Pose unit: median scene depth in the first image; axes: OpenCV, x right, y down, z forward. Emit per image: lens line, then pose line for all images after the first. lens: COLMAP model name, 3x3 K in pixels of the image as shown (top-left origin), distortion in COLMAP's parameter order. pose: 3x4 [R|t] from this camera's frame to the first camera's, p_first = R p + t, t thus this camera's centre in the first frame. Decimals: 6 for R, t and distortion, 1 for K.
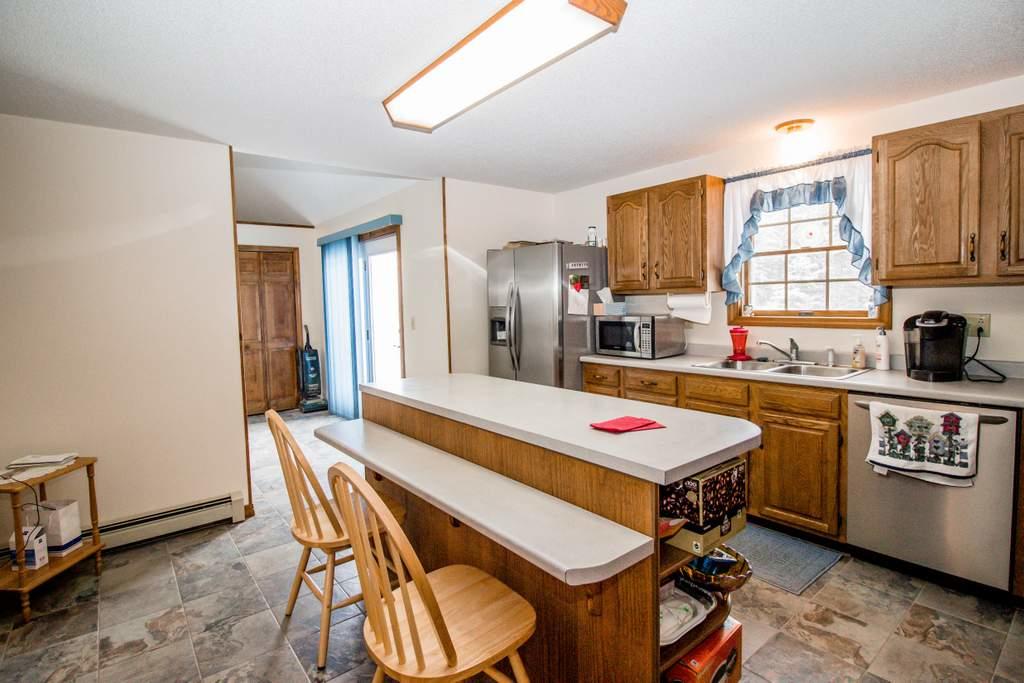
lens RADIAL K [[498.7, 0, 510.7], [0, 498.7, 328.6], [0, 0, 1]] dist [-0.024212, -0.000645]
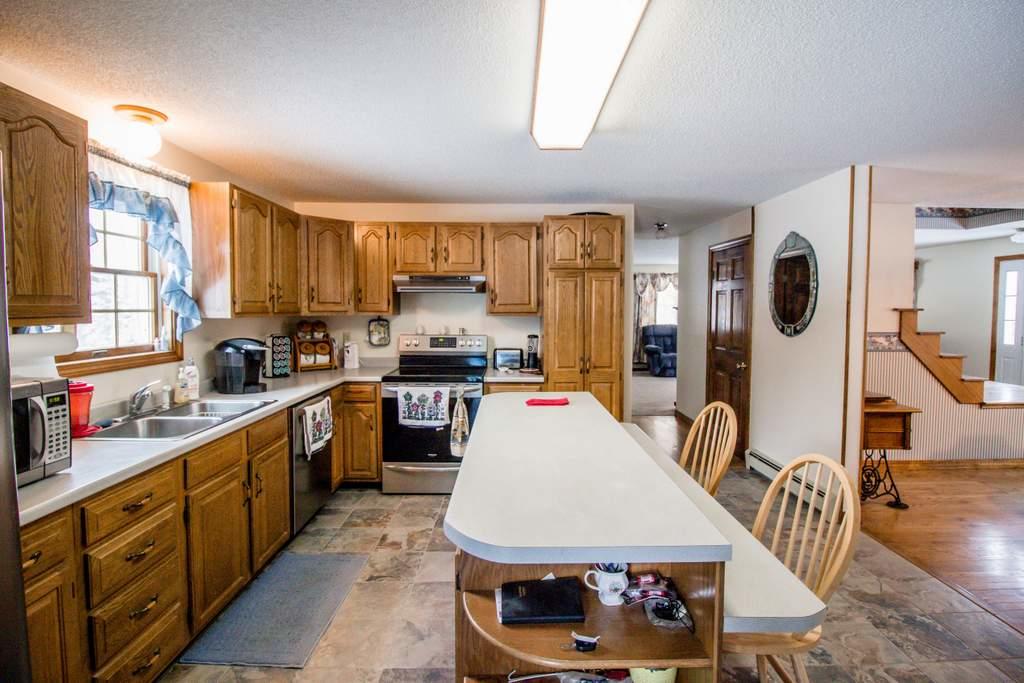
lens RADIAL K [[498.7, 0, 510.7], [0, 498.7, 328.6], [0, 0, 1]] dist [-0.024212, -0.000645]
pose [[-0.783361, -0.000611, 0.621567, -0.185493], [0.053730, 0.996190, 0.068695, -0.044648], [-0.619240, 0.087210, -0.780344, 0.623136]]
